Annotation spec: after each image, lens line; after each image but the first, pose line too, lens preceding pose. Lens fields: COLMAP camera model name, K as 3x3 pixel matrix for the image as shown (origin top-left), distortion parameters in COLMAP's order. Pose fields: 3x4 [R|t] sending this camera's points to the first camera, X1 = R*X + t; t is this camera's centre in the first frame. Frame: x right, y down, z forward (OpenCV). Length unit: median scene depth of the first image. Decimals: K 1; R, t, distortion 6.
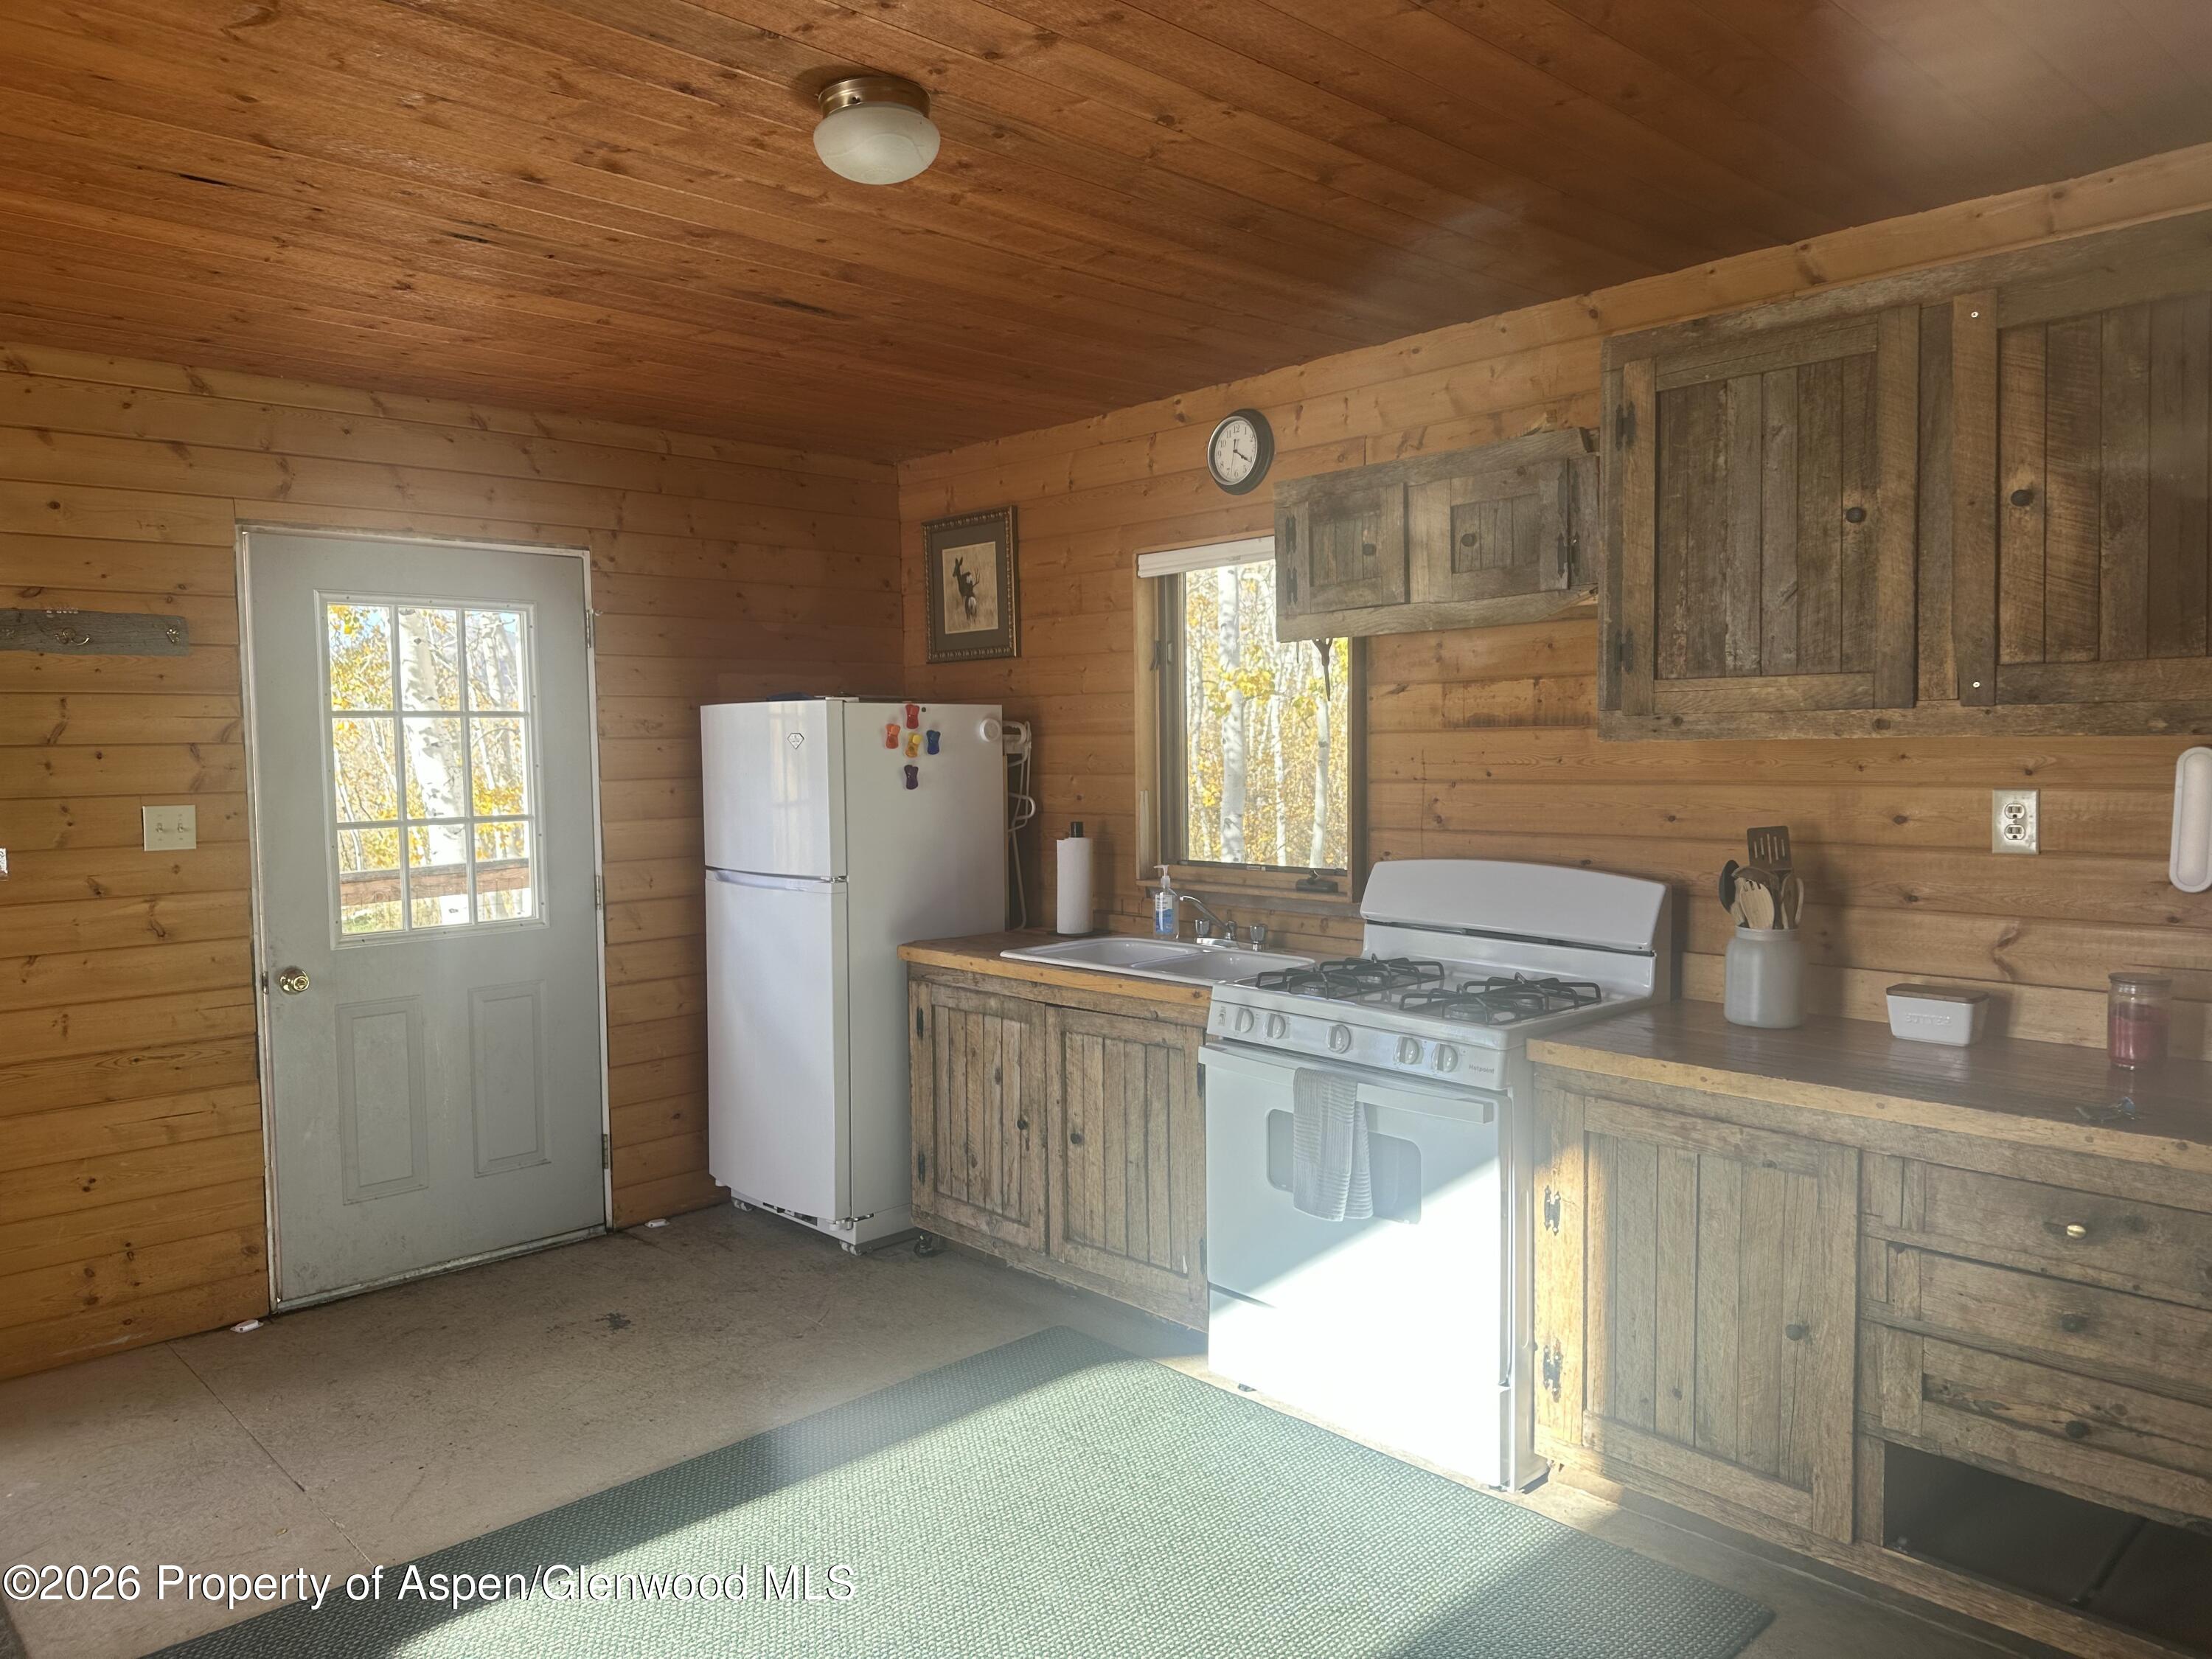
lens RADIAL K [[1555.0, 0, 1117.3], [0, 1555.0, 826.7], [0, 0, 1]] dist [0.063670, -0.078783]
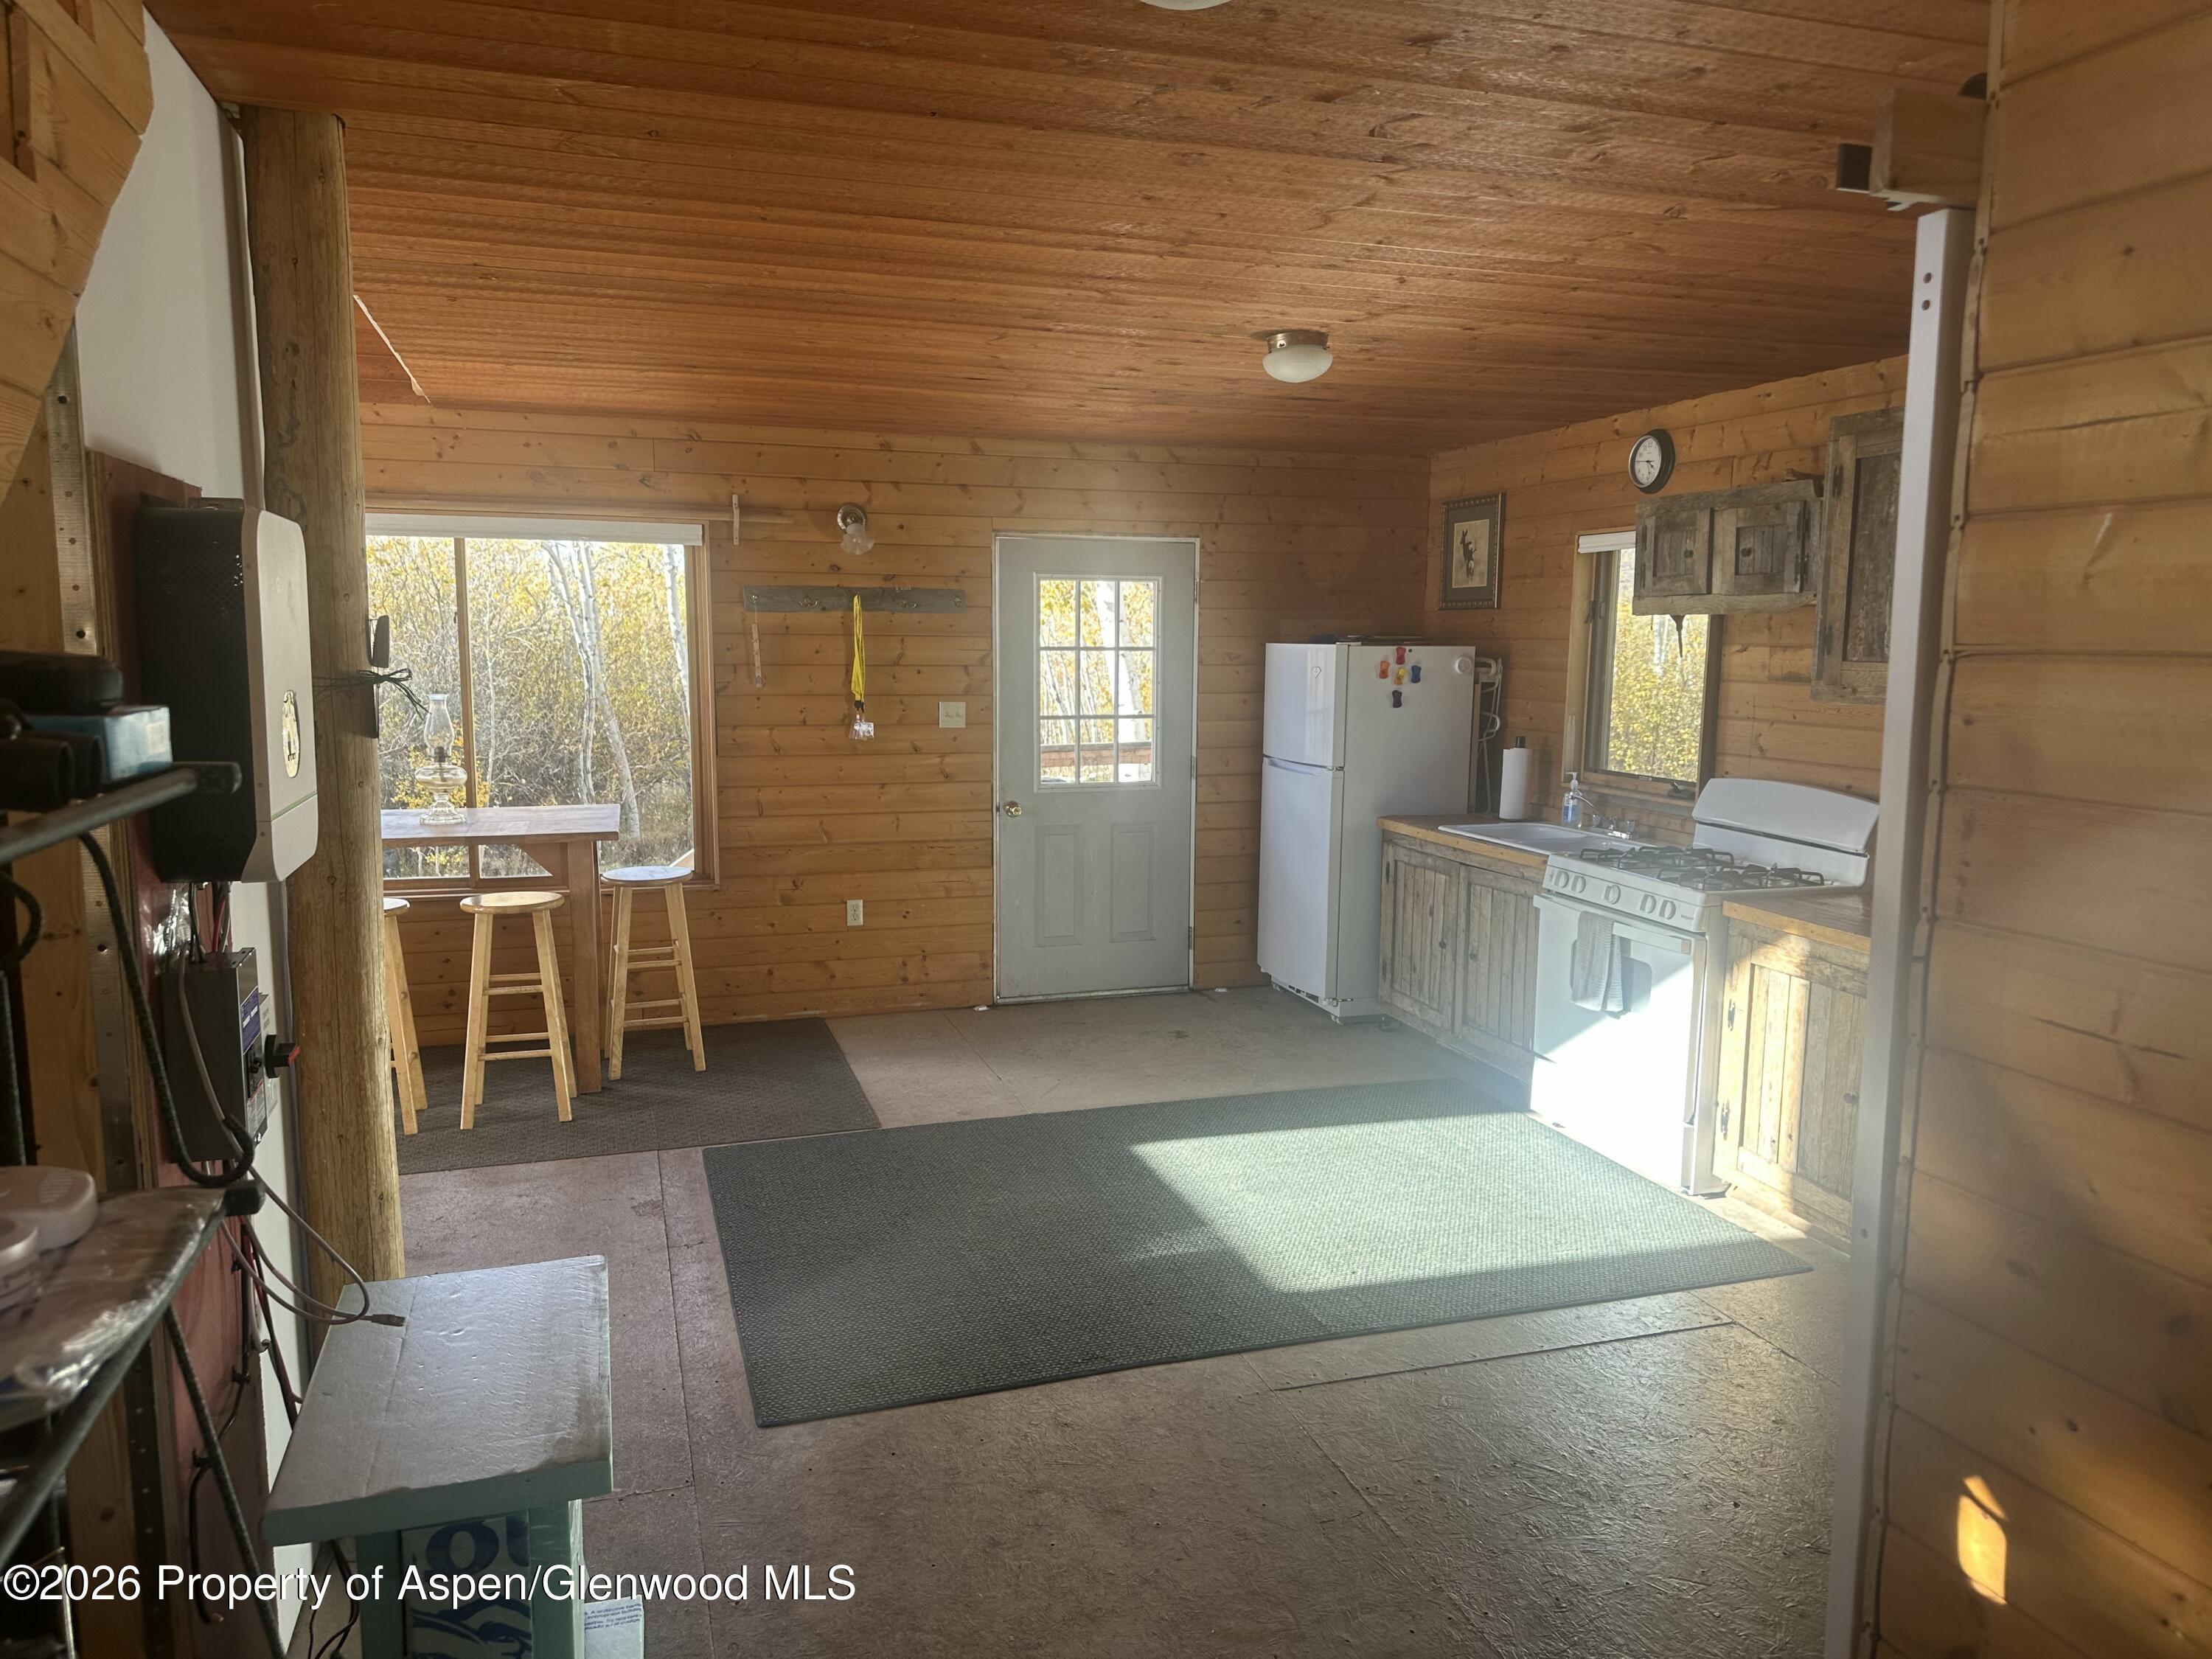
lens RADIAL K [[1555.0, 0, 1088.3], [0, 1555.0, 859.6], [0, 0, 1]] dist [0.063670, -0.078783]
pose [[0.897187, 0.084879, -0.433418, 0.274507], [-0.043673, 0.993599, 0.104177, -0.025296], [0.439487, -0.074538, 0.895151, -0.456404]]
